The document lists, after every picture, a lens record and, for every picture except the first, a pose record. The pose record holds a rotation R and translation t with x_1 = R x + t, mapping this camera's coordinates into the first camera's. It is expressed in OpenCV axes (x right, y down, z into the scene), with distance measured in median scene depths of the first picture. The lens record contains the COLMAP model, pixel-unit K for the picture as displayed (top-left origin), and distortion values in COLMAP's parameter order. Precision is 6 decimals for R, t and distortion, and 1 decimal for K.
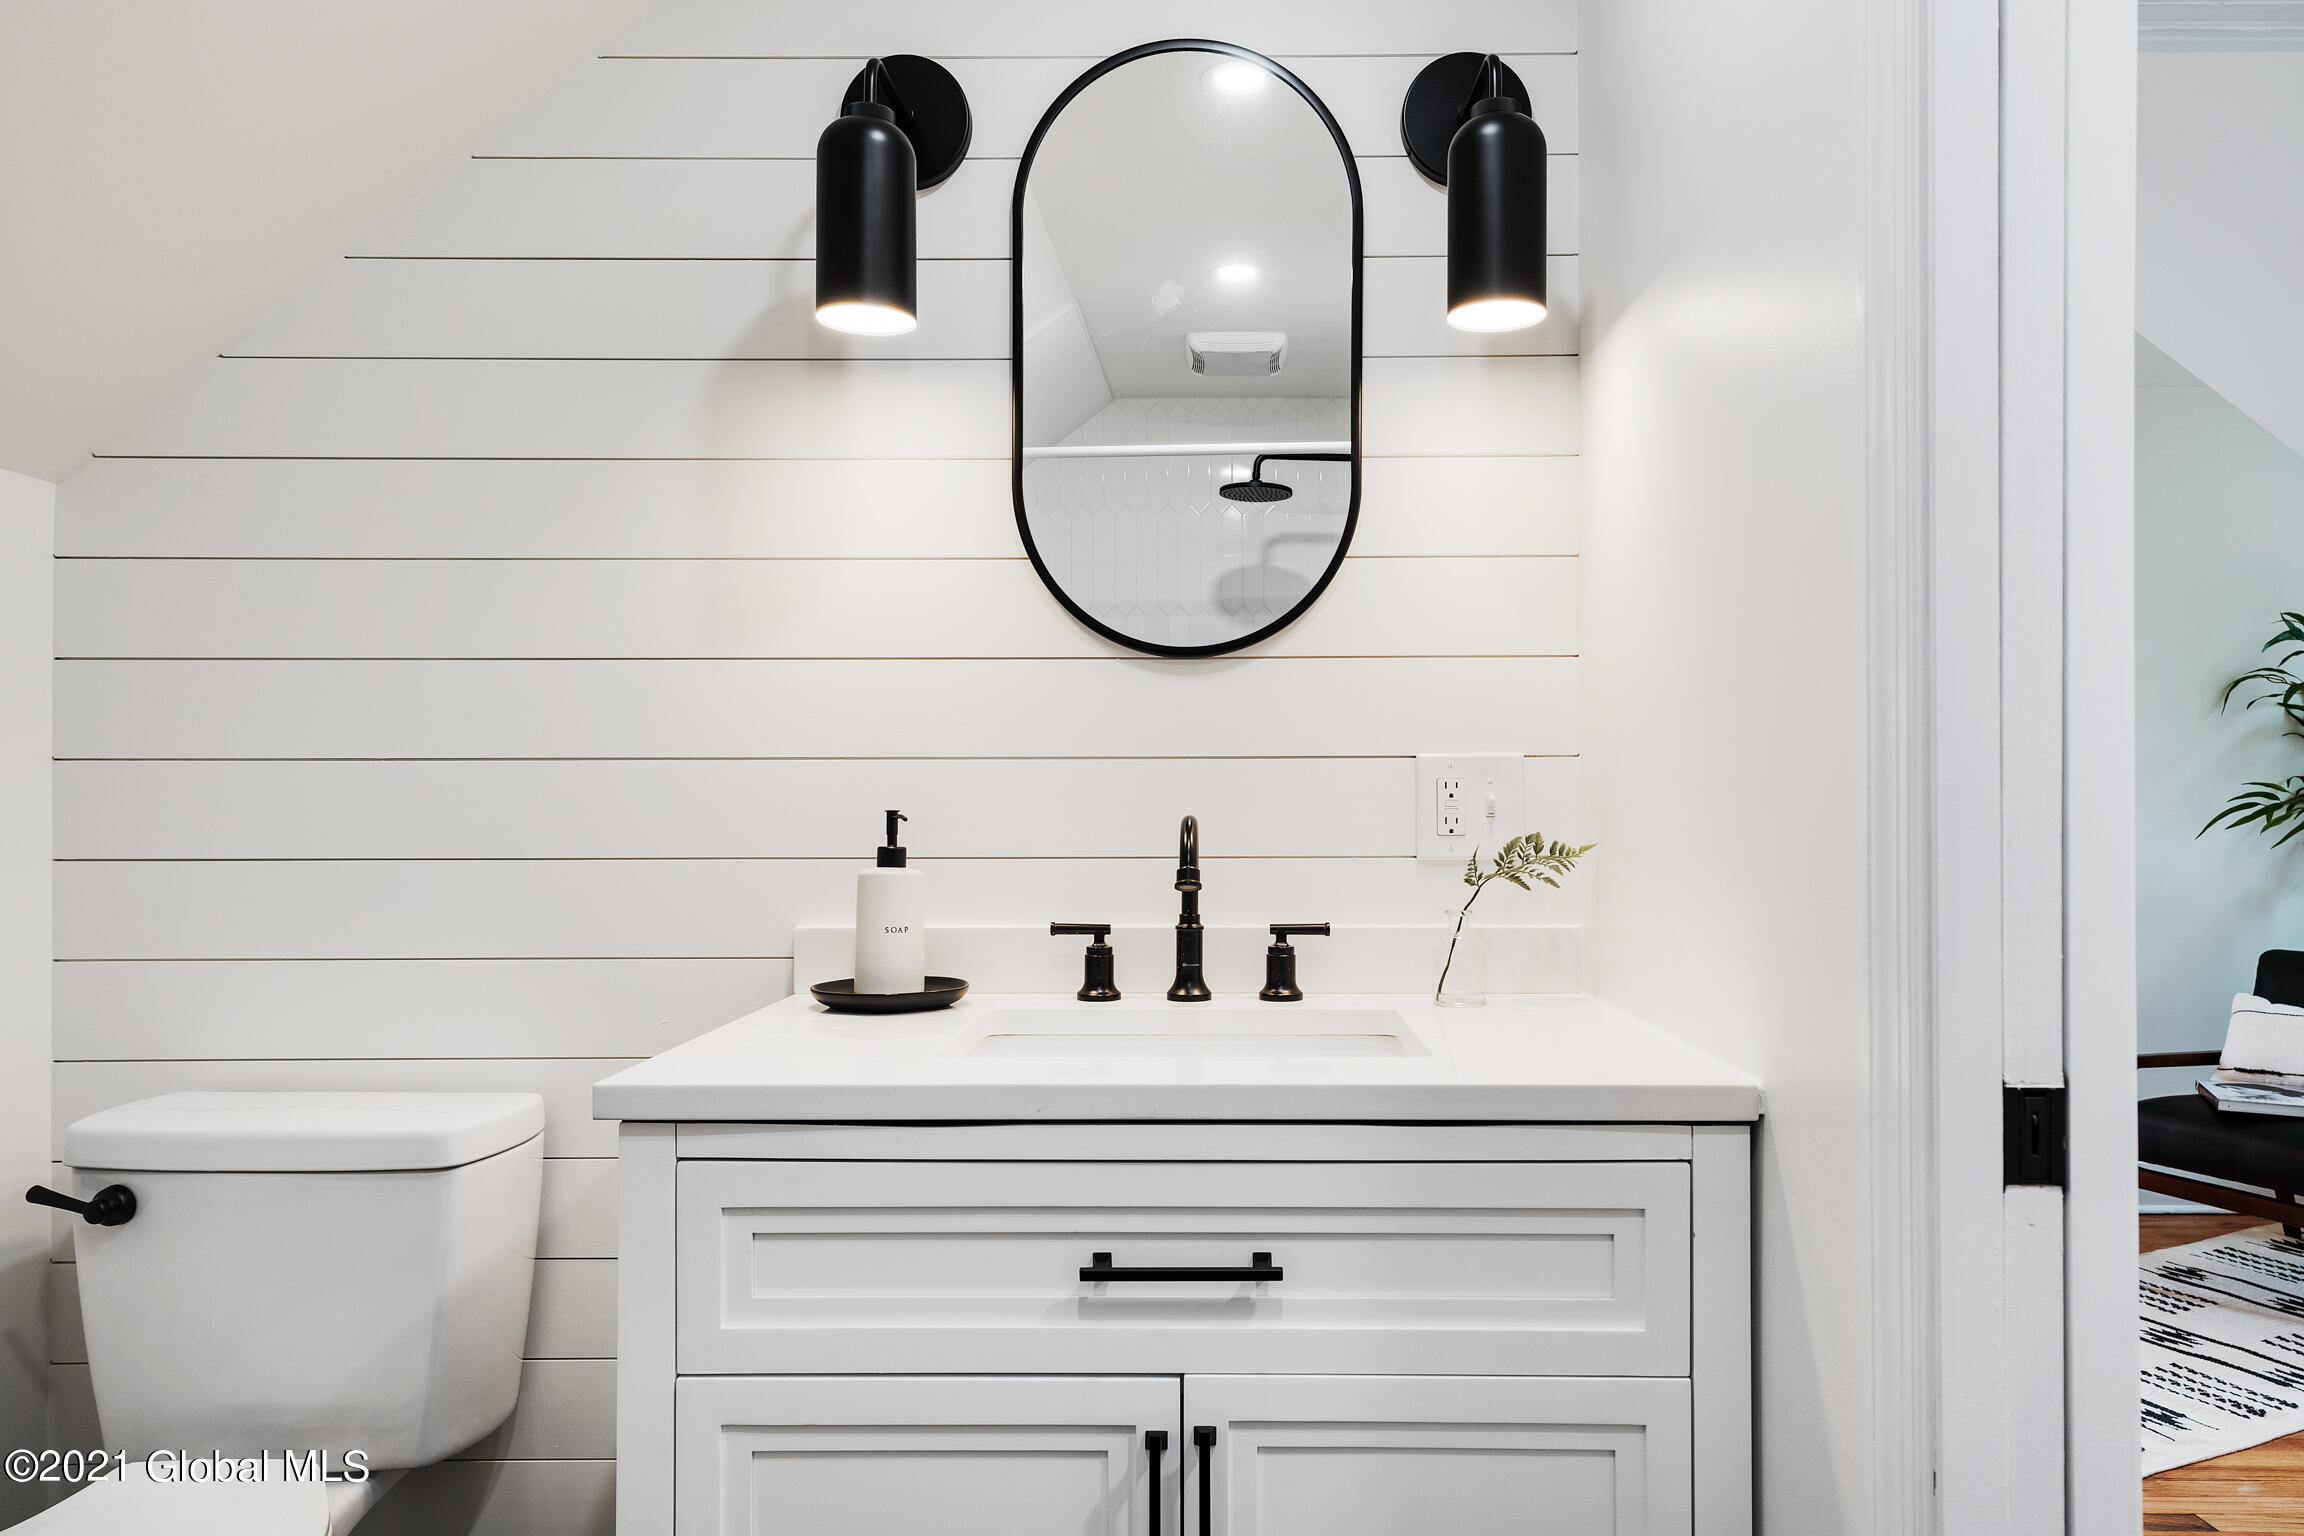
lens RADIAL K [[1457.2, 0, 1157.3], [0, 1457.2, 785.4], [0, 0, 1]] dist [0.040010, -0.001975]
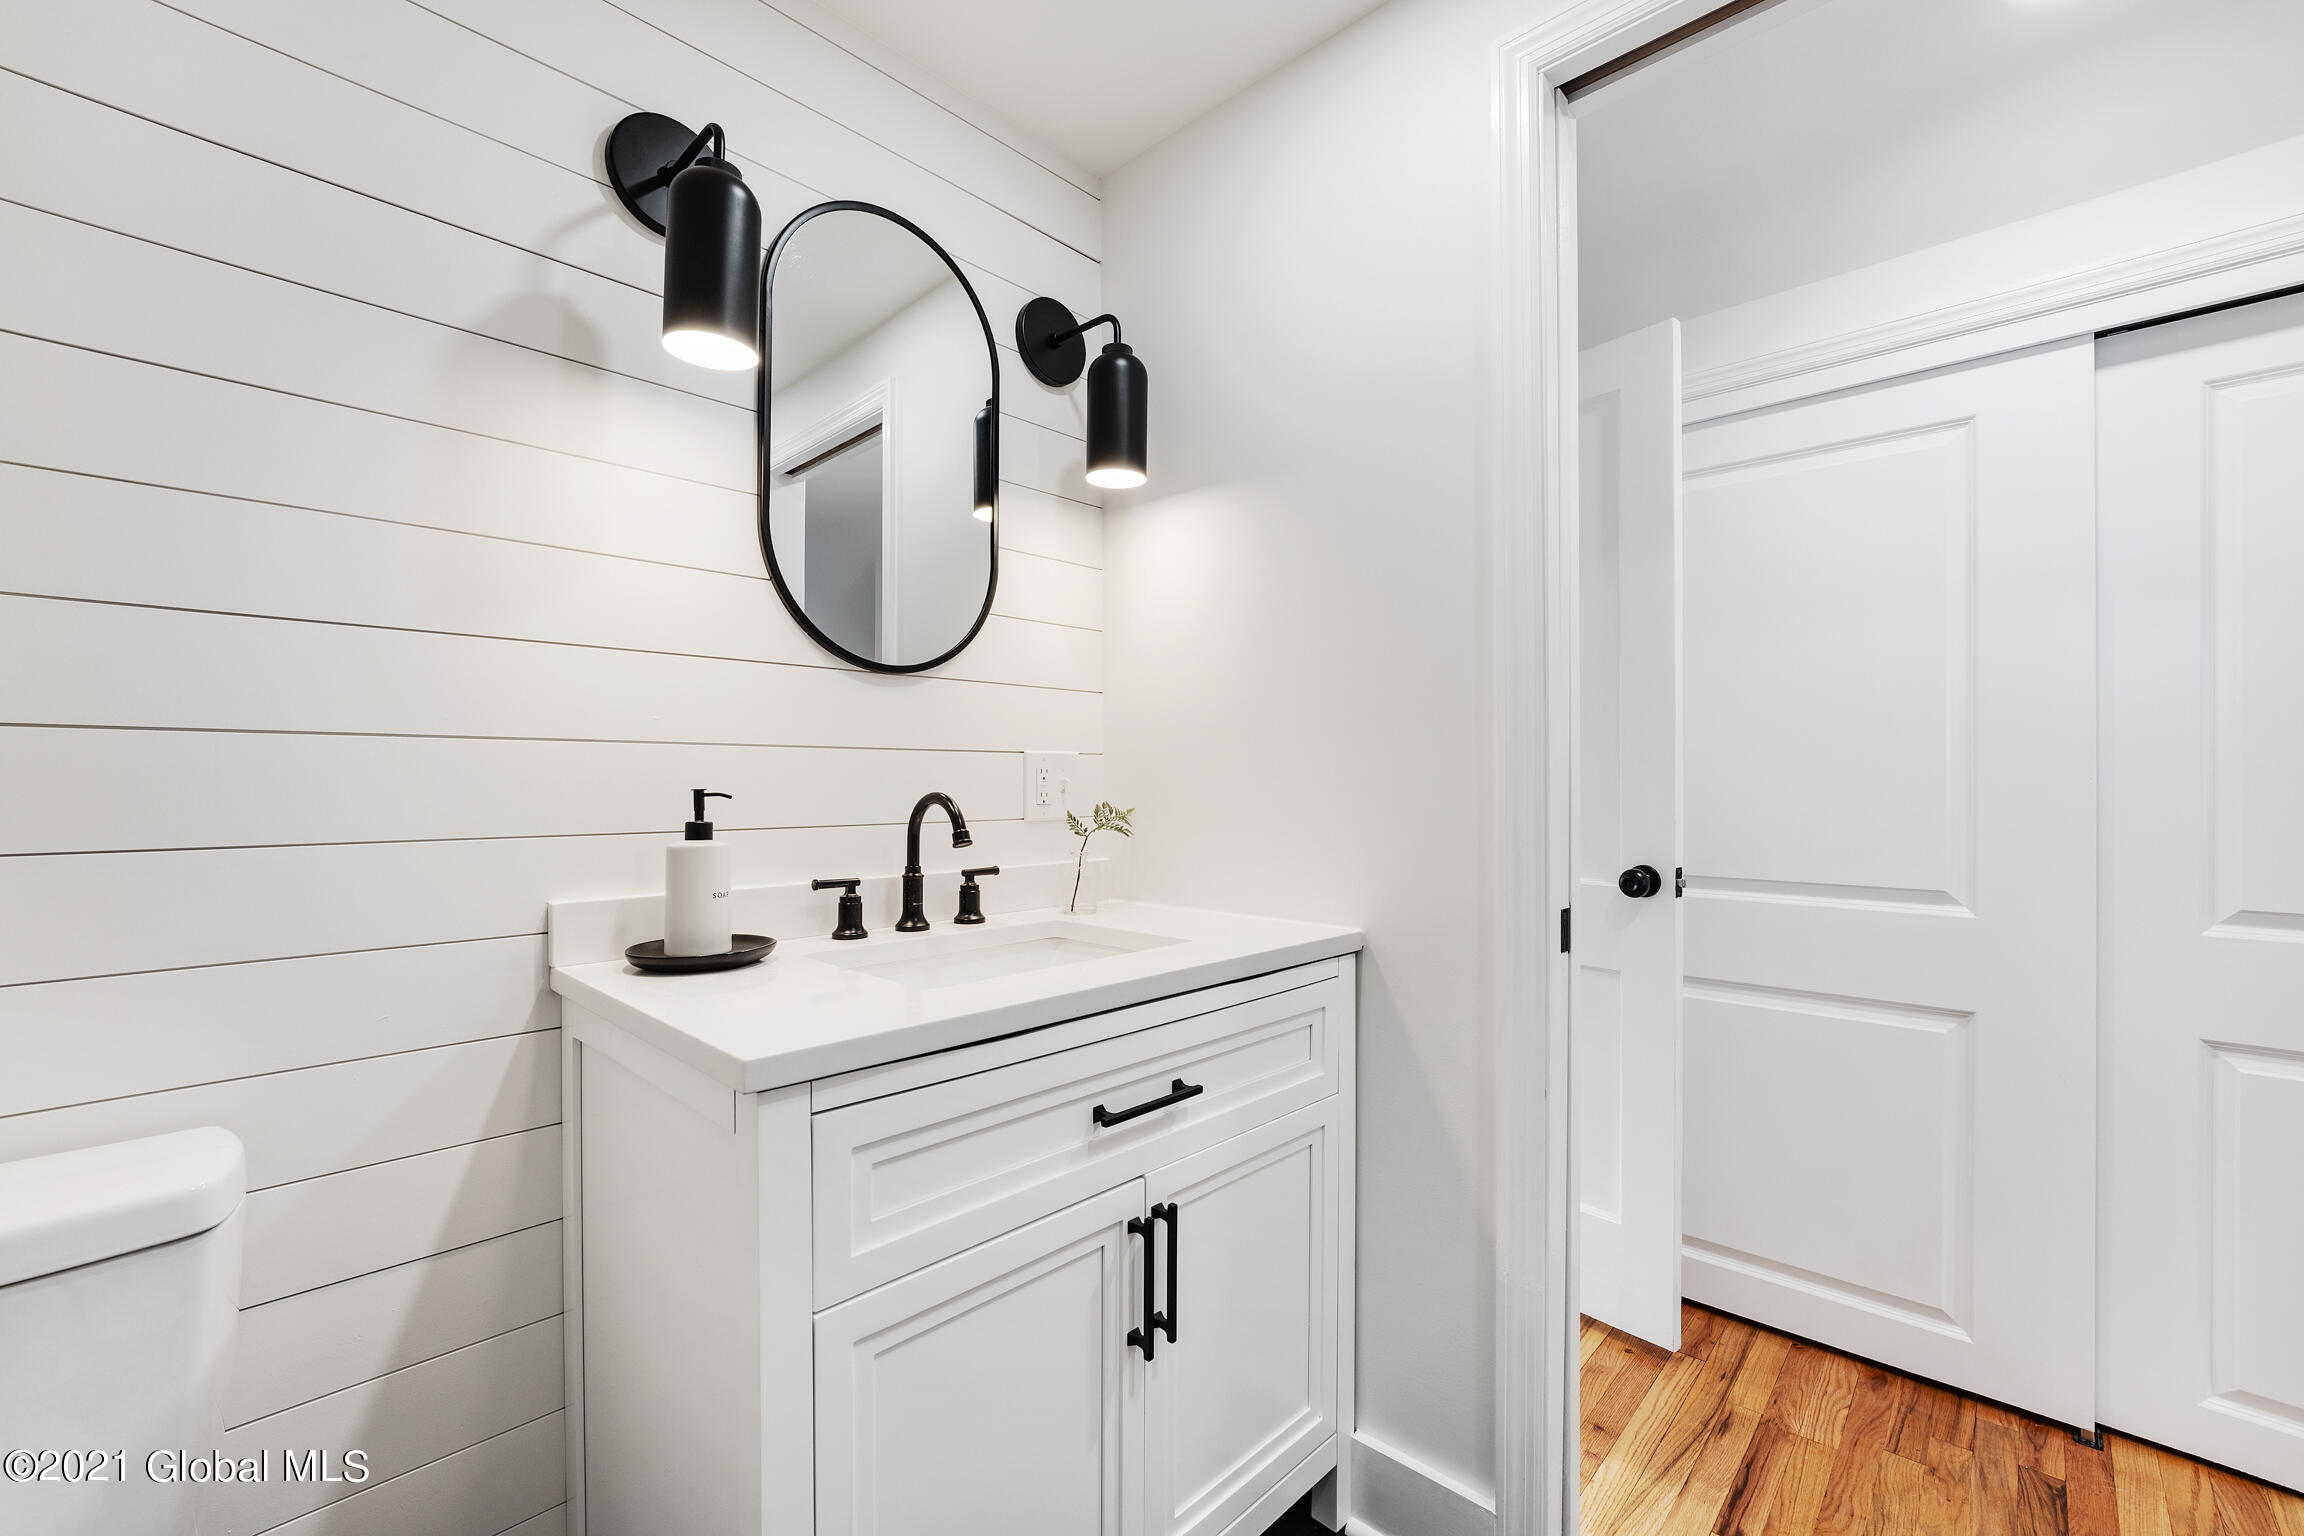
lens RADIAL K [[953.5, 0, 1143.0], [0, 953.5, 773.2], [0, 0, 1]] dist [0.004007, -0.000284]
pose [[0.693576, 0.008060, 0.720338, -0.463923], [-0.006002, 0.999967, -0.005409, 0.006653], [-0.720358, -0.000572, 0.693602, 0.242137]]
